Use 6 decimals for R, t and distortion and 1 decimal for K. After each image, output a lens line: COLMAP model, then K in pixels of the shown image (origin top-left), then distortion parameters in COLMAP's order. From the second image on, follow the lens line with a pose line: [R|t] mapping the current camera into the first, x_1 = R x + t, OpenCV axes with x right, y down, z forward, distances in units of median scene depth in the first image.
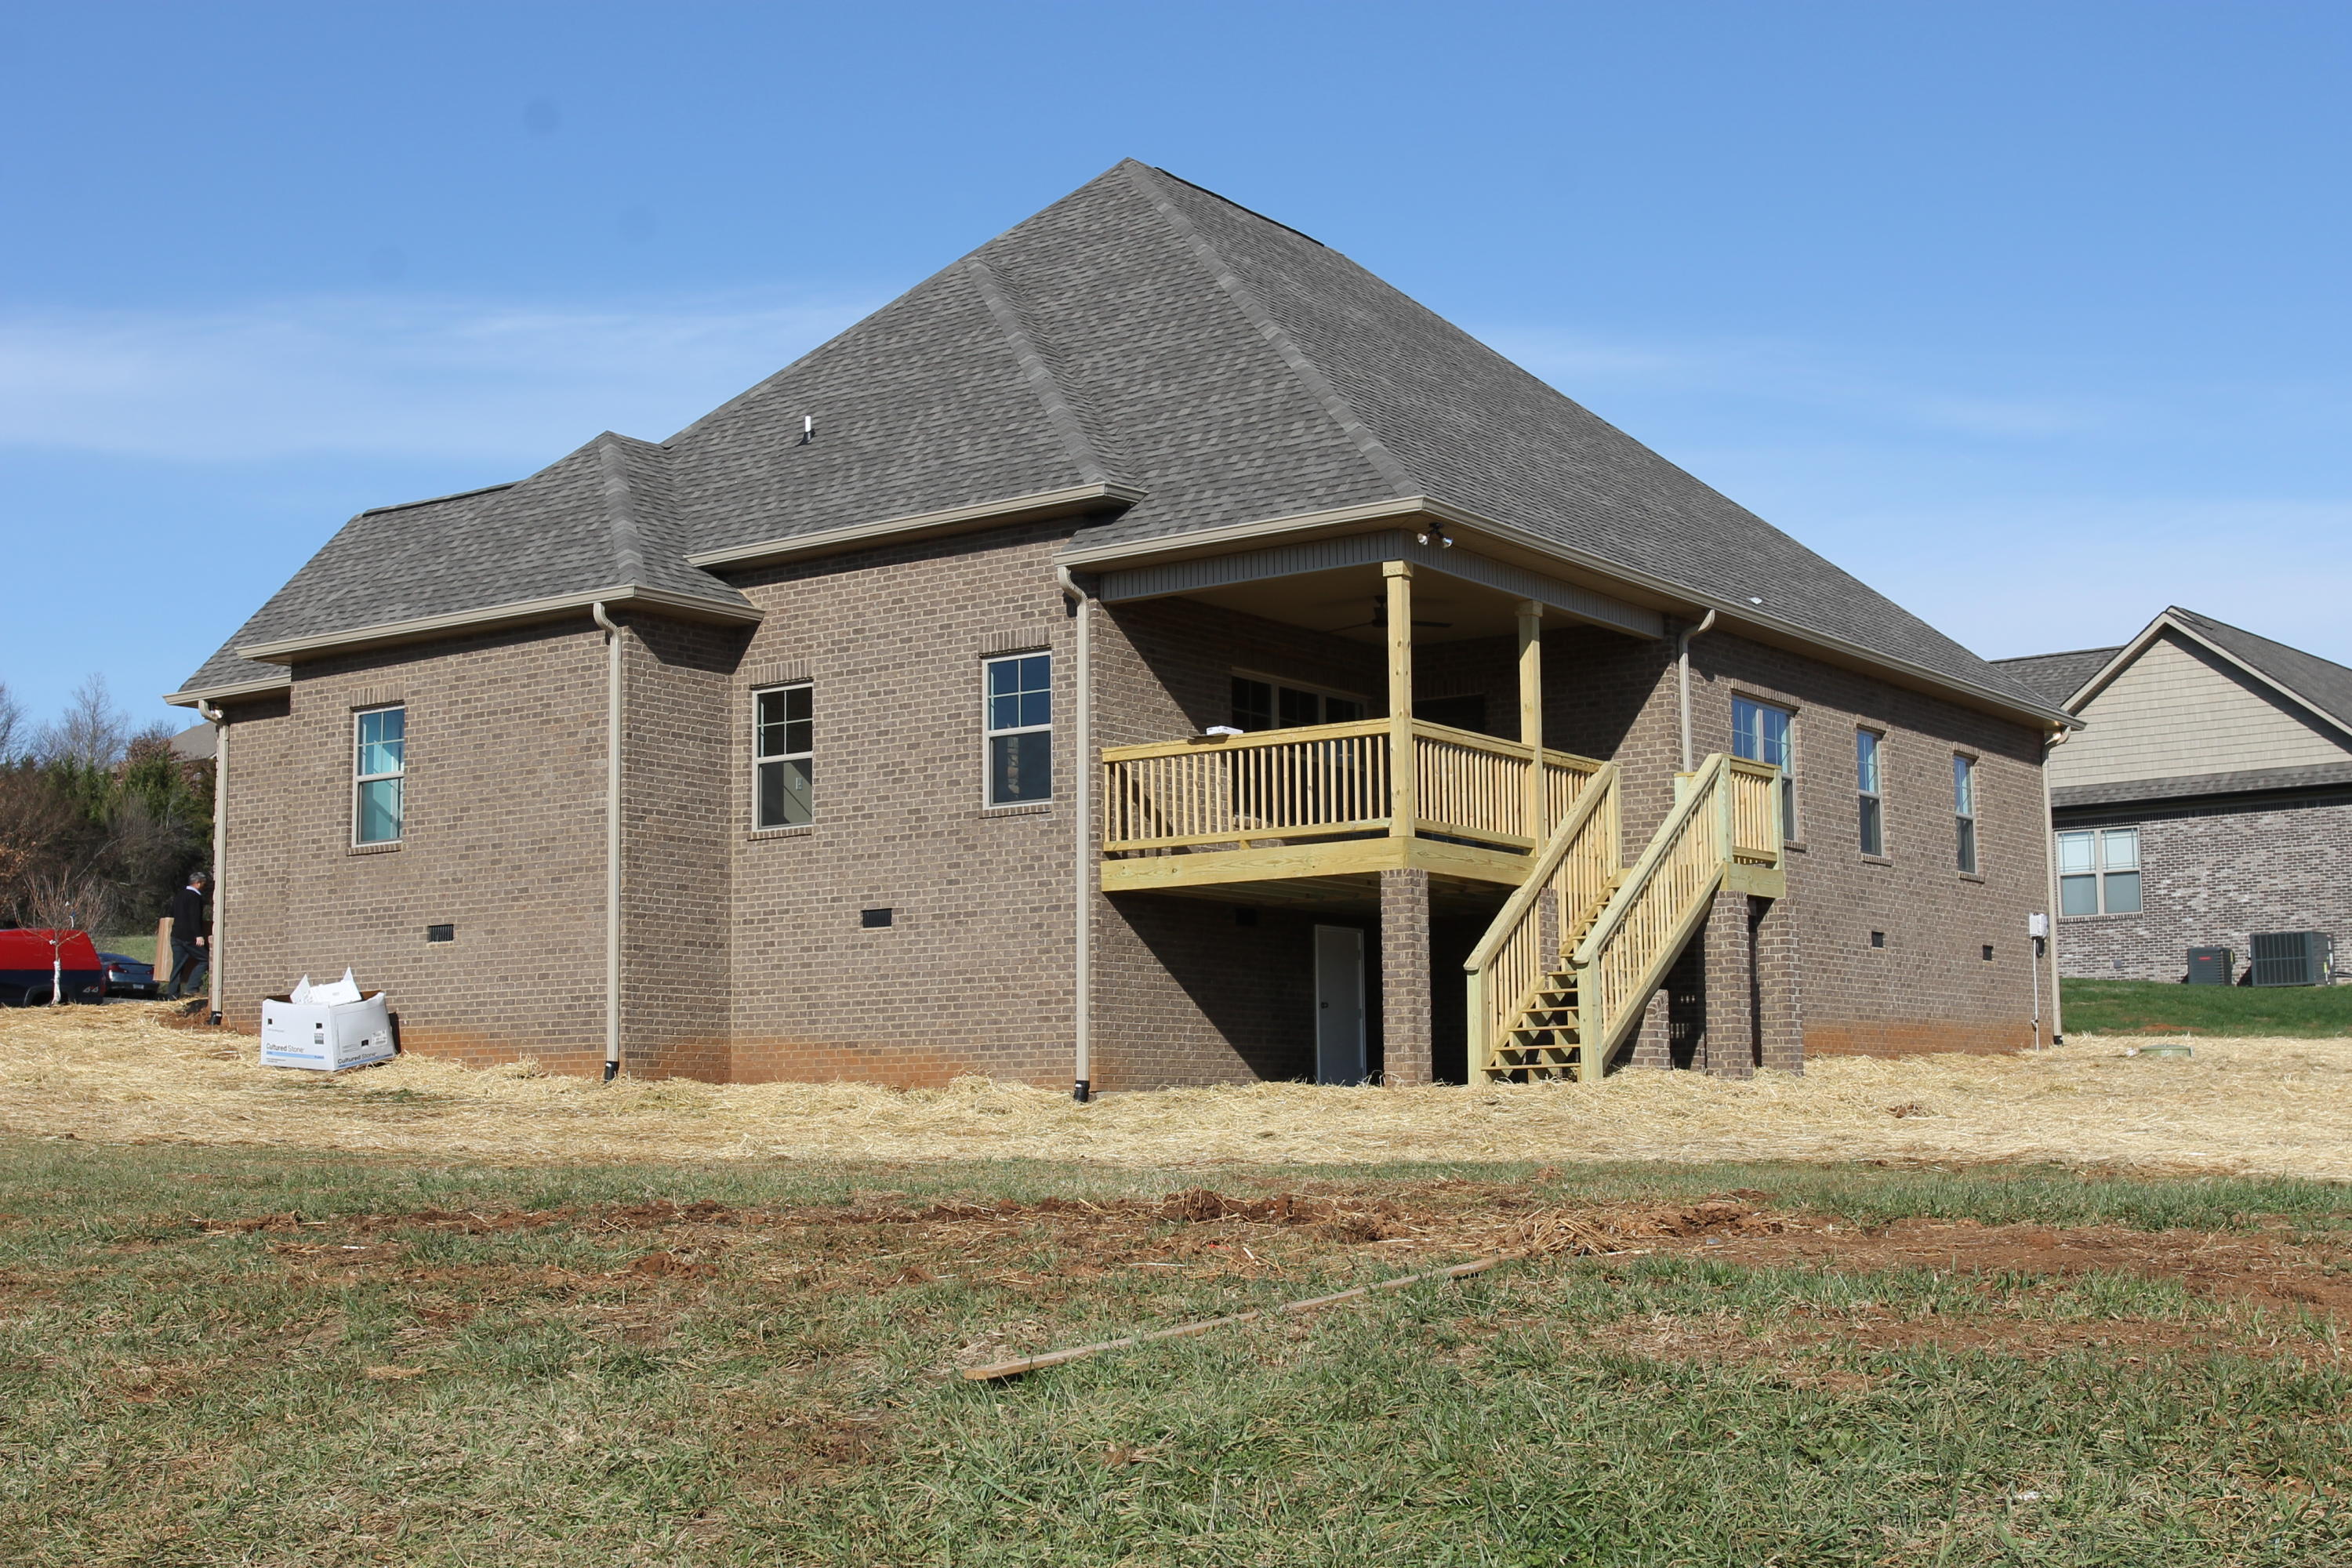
lens RADIAL K [[3077.6, 0, 1176.0], [0, 3077.6, 784.0], [0, 0, 1]] dist [-0.025794, 0.000460]
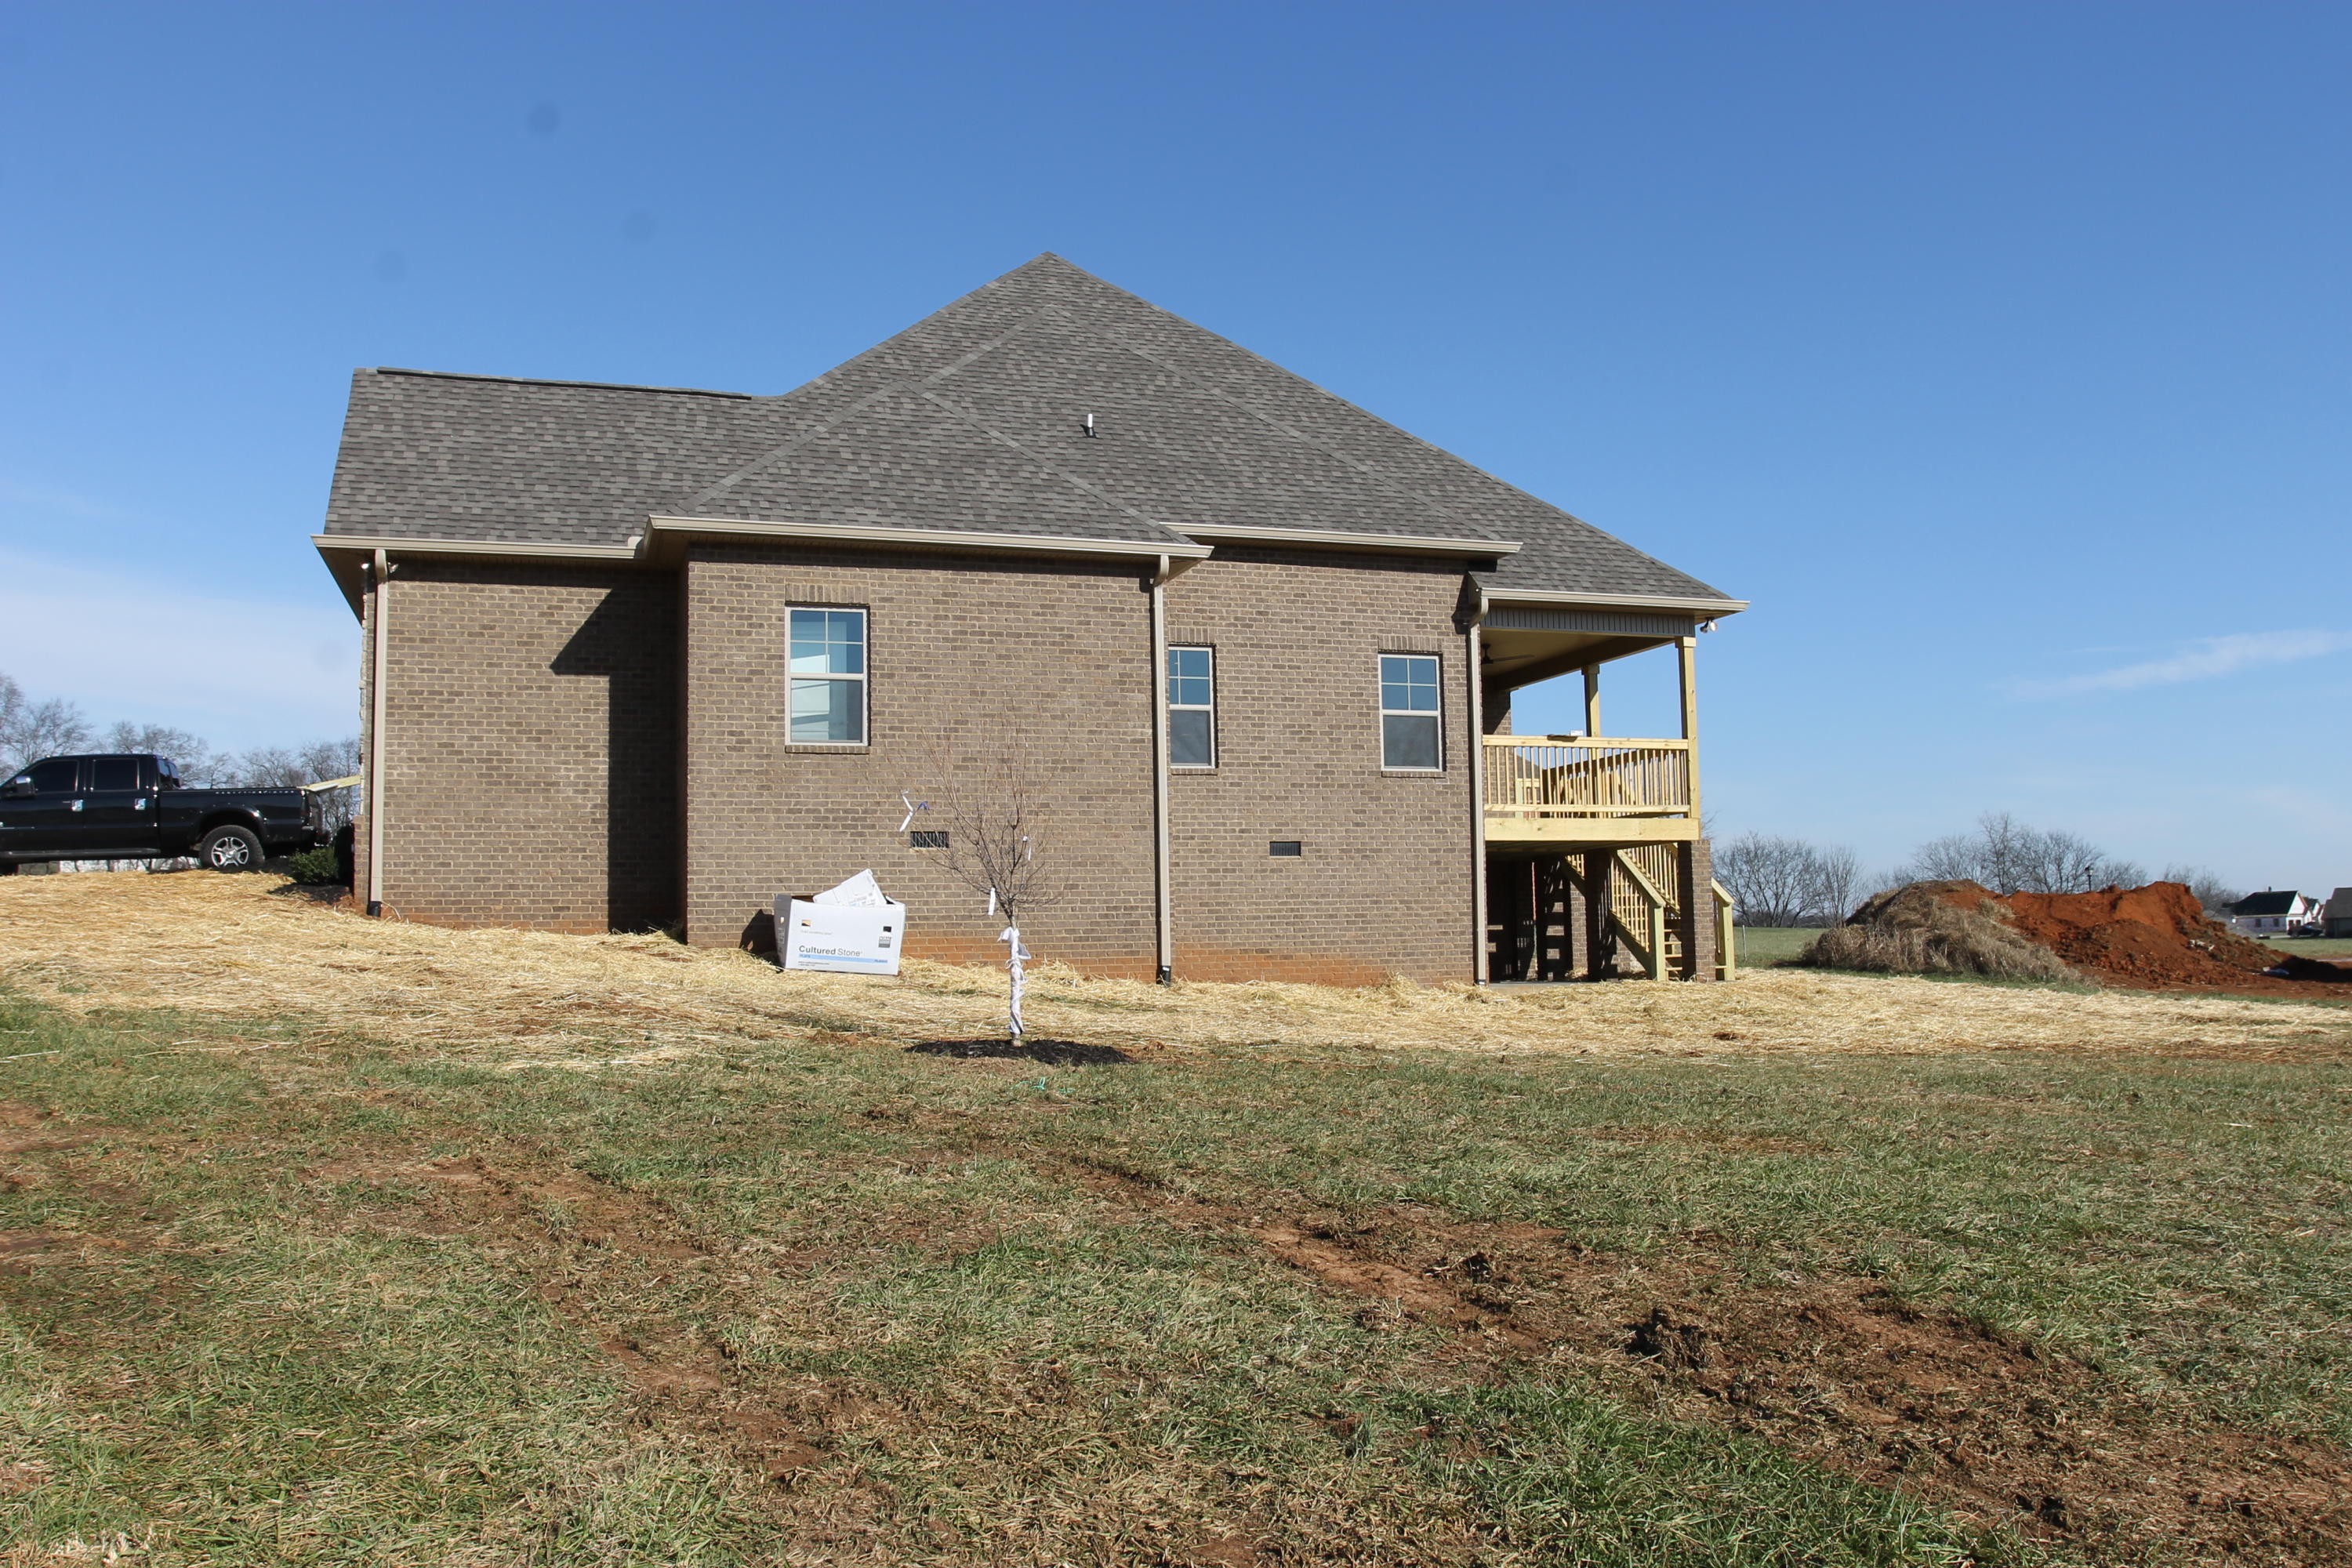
lens RADIAL K [[1874.3, 0, 1175.5], [0, 1874.3, 814.6], [0, 0, 1]] dist [-0.093182, 0.067086]
pose [[0.583003, 0.061166, 0.810164, -0.708232], [-0.084532, 0.996317, -0.014390, 0.042990], [-0.808060, -0.060096, 0.586026, 0.575525]]
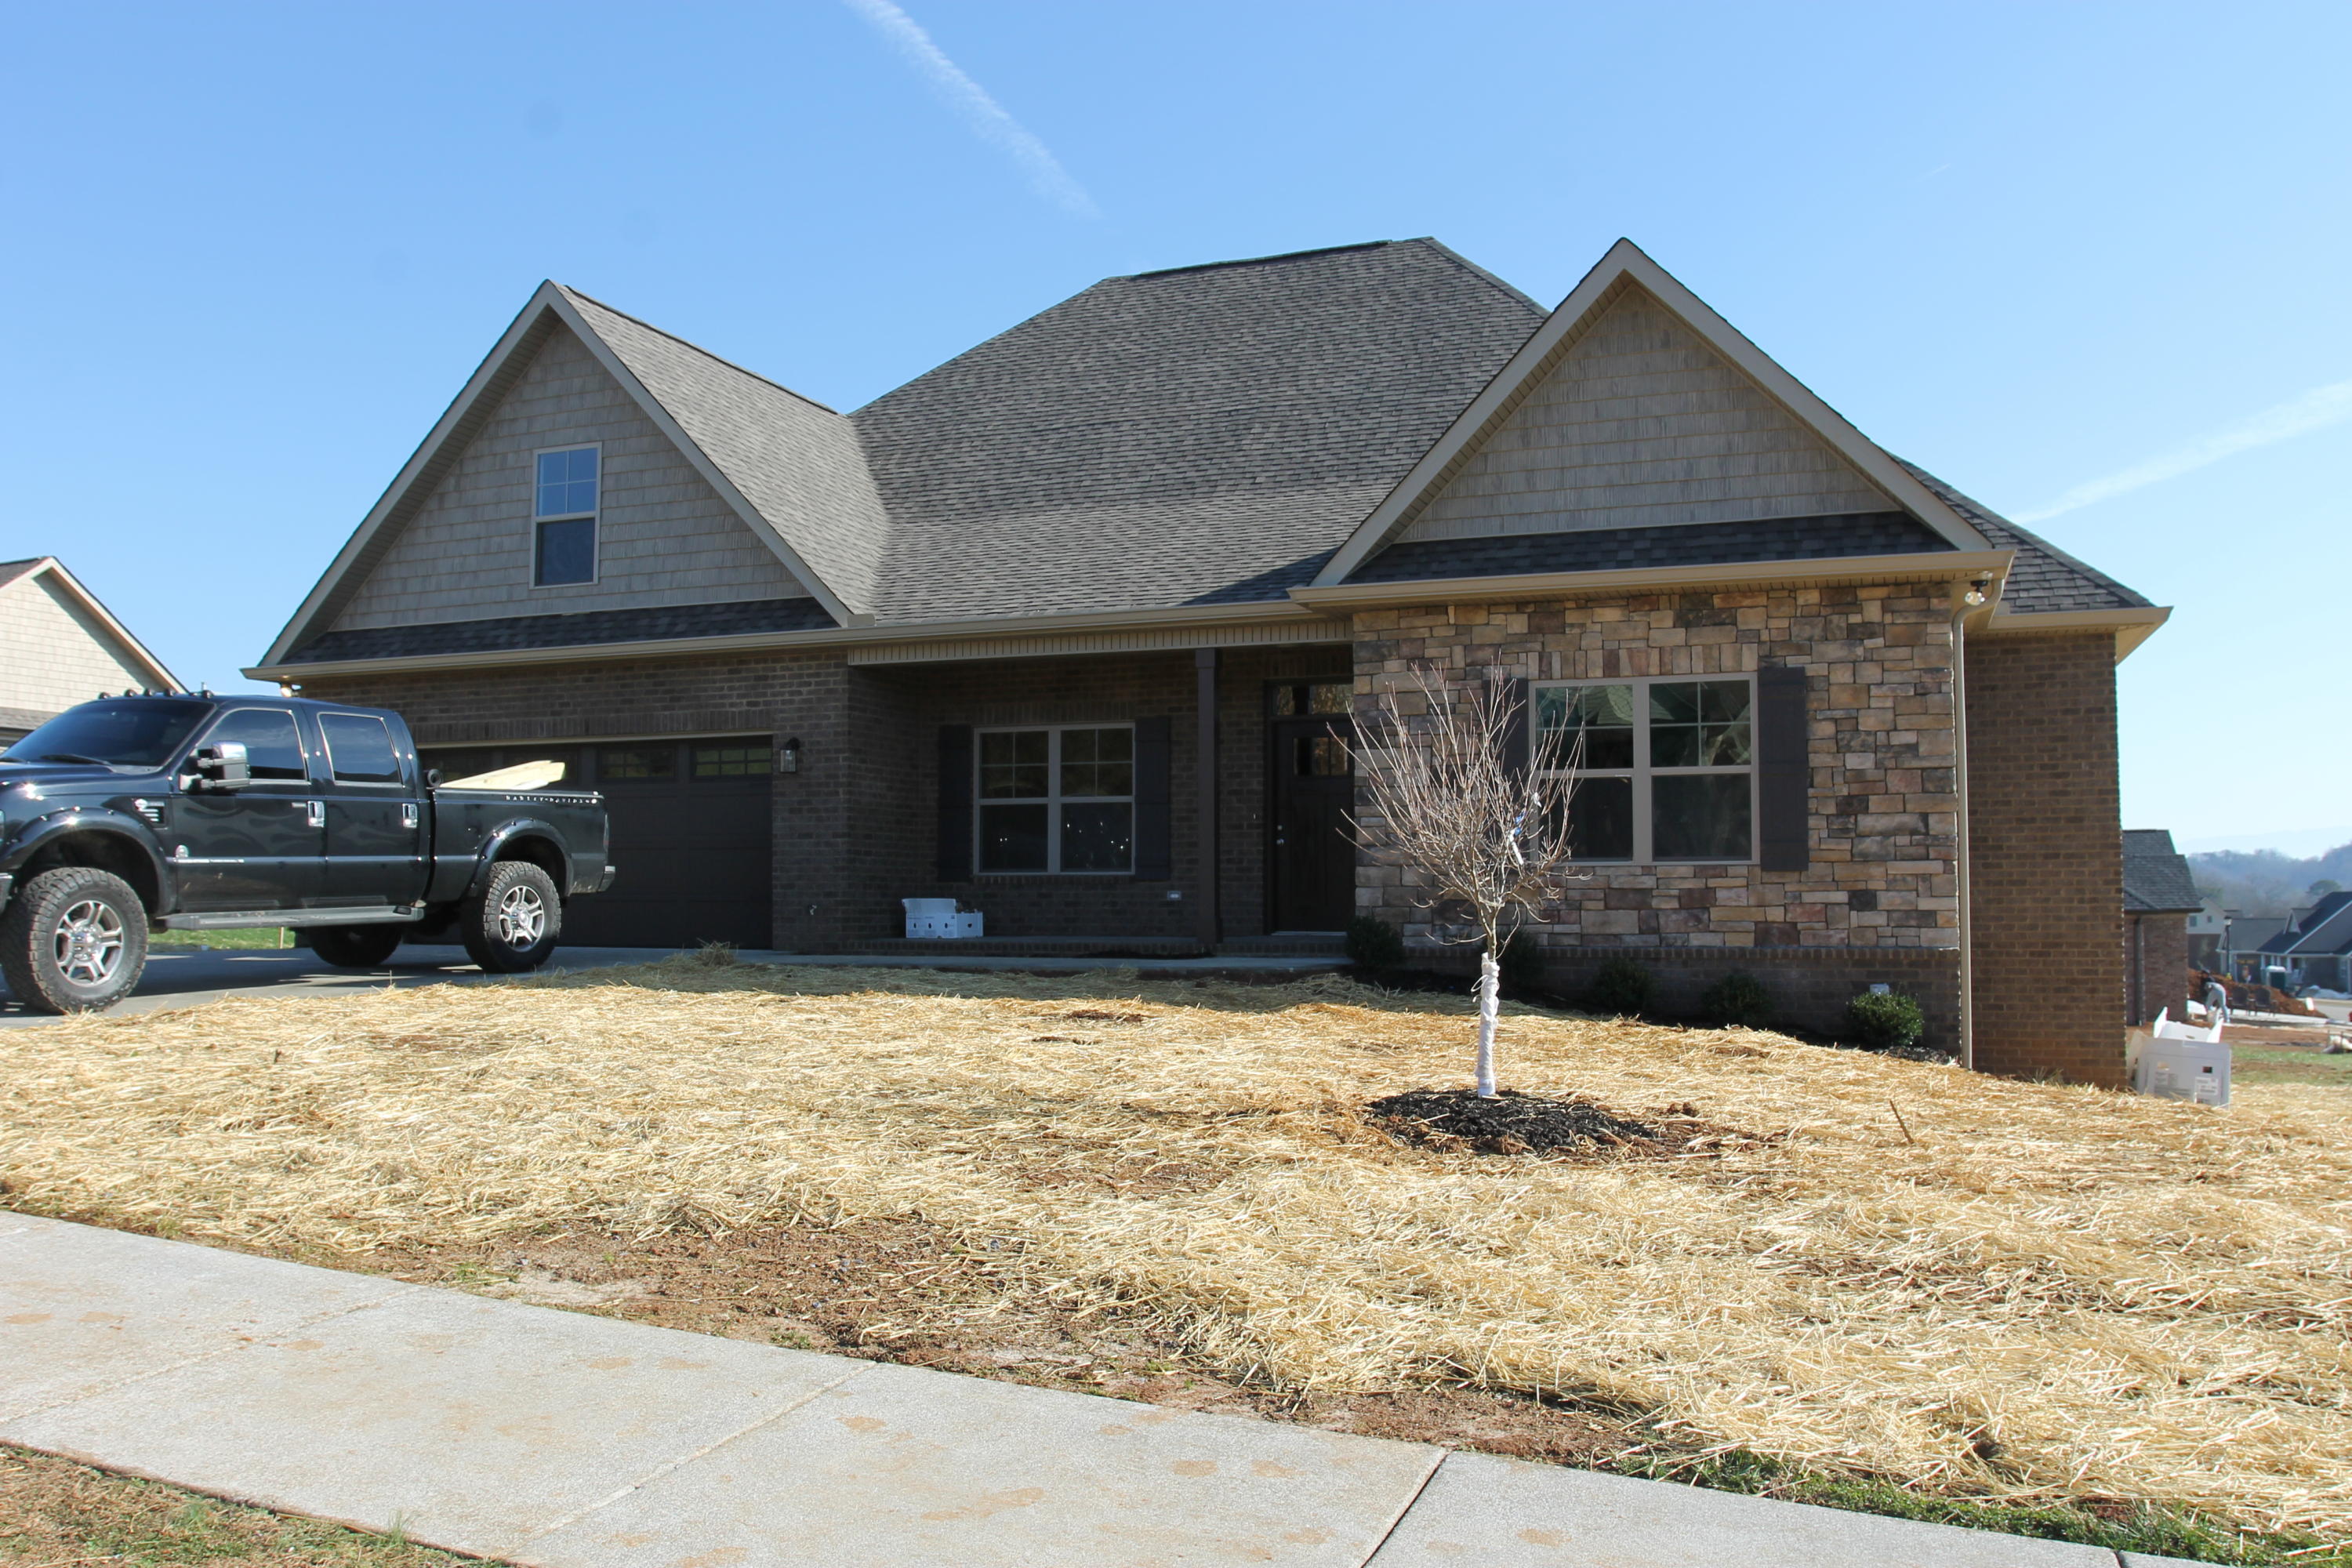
lens RADIAL K [[1874.3, 0, 1175.5], [0, 1874.3, 814.6], [0, 0, 1]] dist [-0.093182, 0.067086]
pose [[-0.267250, 0.055627, 0.962020, -0.739502], [-0.112885, 0.989651, -0.088585, 0.085812], [-0.956992, -0.132272, -0.258205, 1.455245]]
